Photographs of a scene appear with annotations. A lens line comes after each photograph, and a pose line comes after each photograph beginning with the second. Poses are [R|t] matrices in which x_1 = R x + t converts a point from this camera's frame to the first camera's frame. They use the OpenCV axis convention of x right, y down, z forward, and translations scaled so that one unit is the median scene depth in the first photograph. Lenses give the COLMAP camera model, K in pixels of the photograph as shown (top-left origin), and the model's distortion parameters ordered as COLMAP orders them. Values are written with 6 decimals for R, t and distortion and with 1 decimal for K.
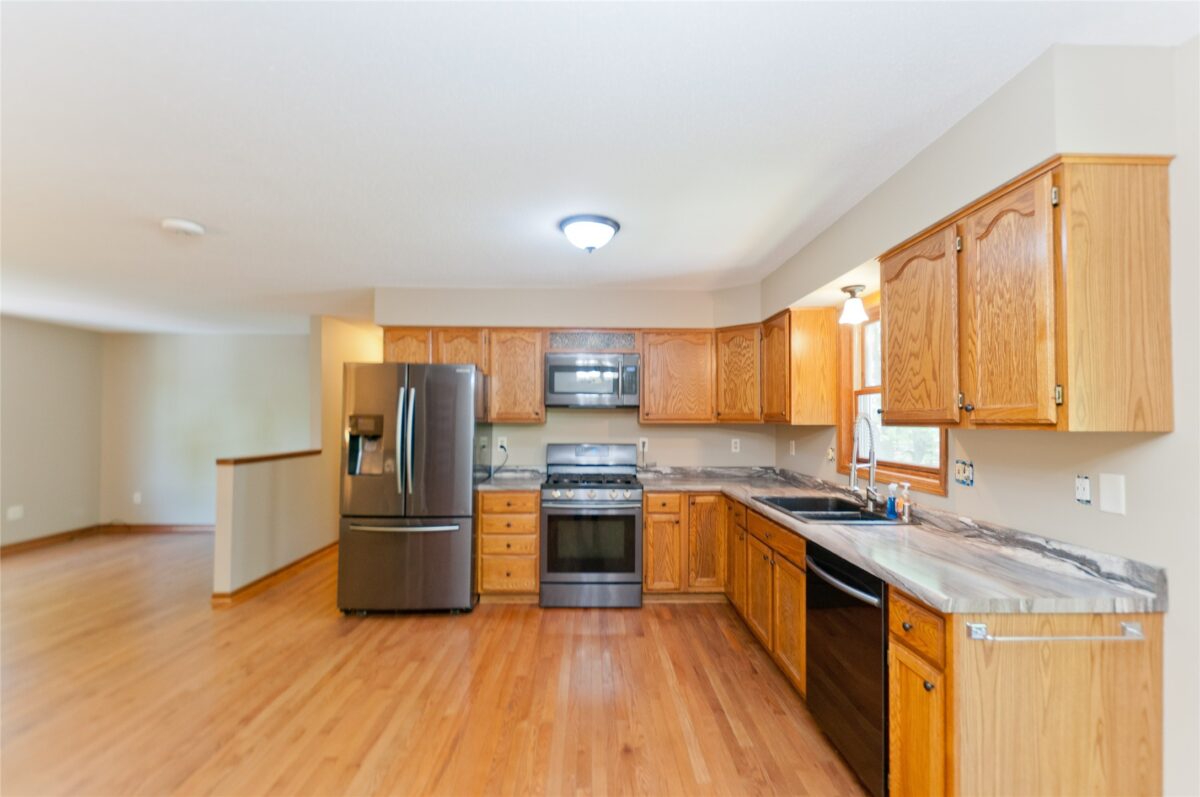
lens RADIAL K [[514.1, 0, 604.5], [0, 514.1, 408.6], [0, 0, 1]] dist [0.004476, -0.000581]
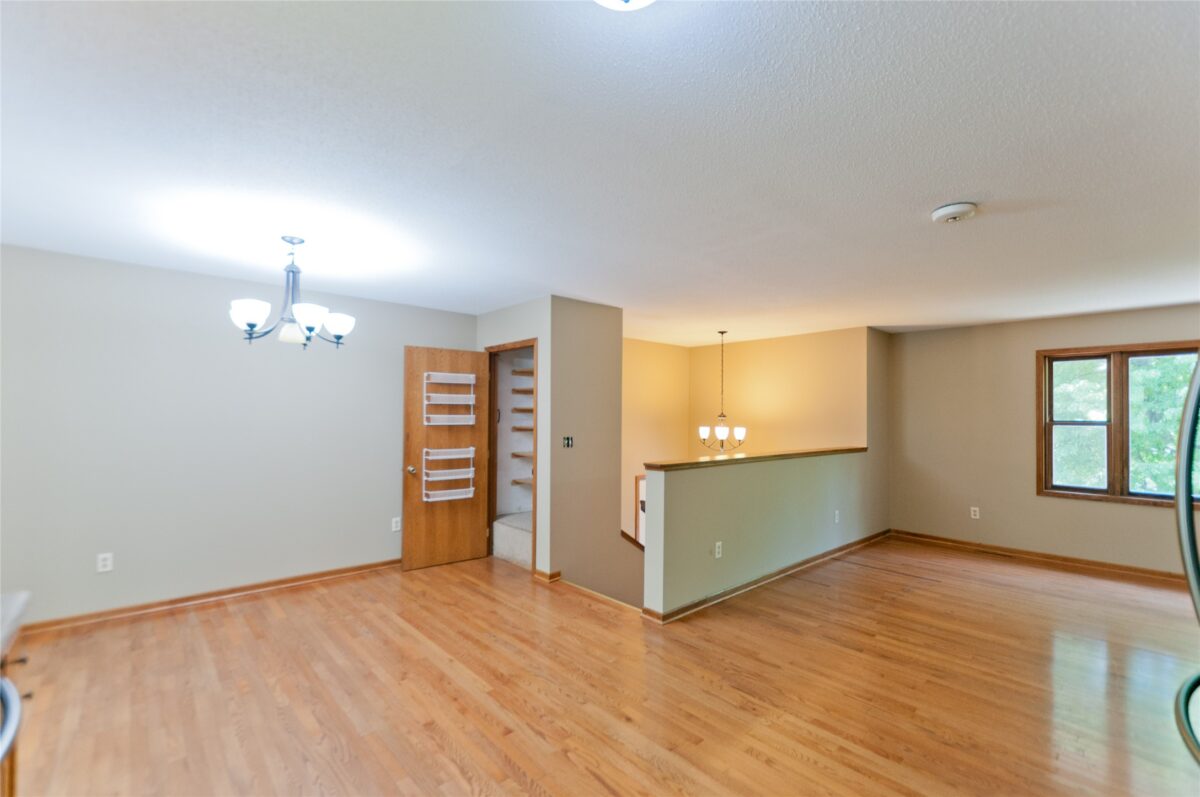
lens RADIAL K [[514.1, 0, 604.5], [0, 514.1, 408.6], [0, 0, 1]] dist [0.004476, -0.000581]
pose [[-0.756609, -0.020132, -0.653557, 0.302097], [0.000742, 0.999499, -0.031647, 0.029366], [0.653867, -0.024429, -0.756215, 1.603944]]
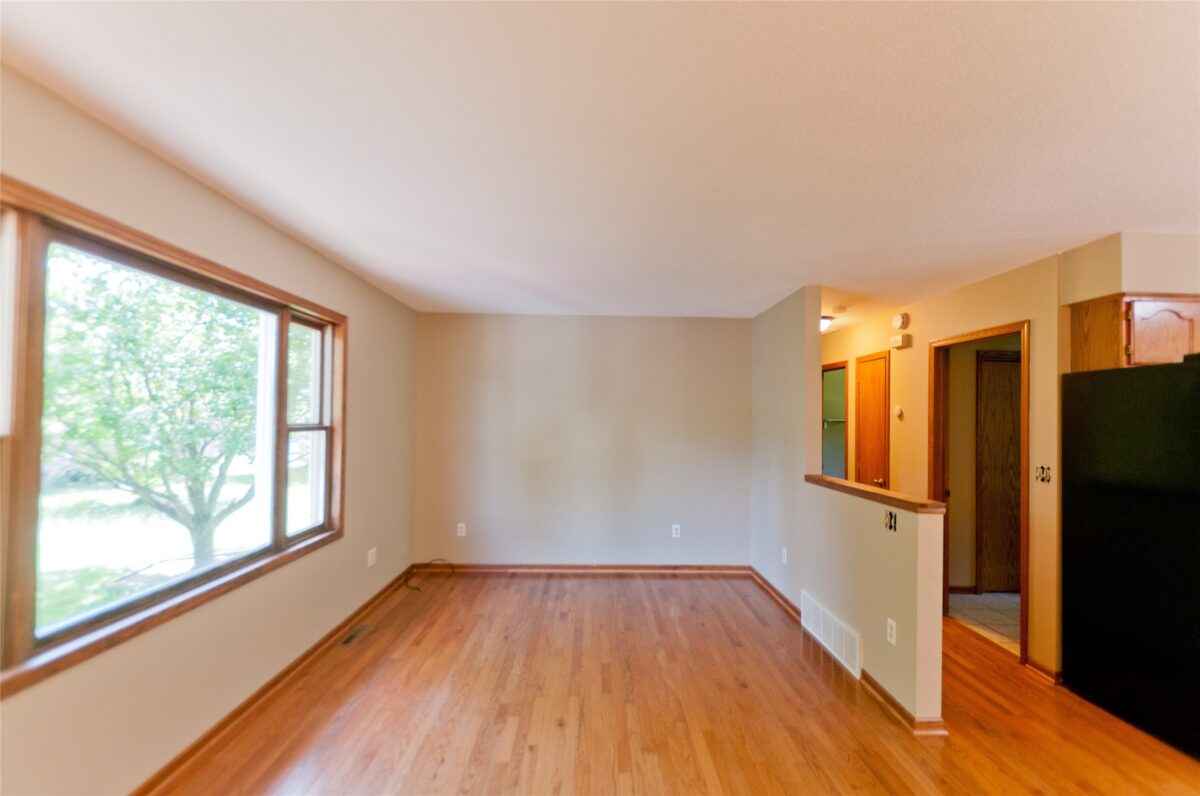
lens RADIAL K [[514.1, 0, 604.5], [0, 514.1, 408.1], [0, 0, 1]] dist [0.004476, -0.000581]
pose [[0.999846, 0.004050, -0.017087, -1.966285], [-0.004021, 0.999990, 0.001739, -0.028224], [0.017094, -0.001671, 0.999852, 0.665785]]
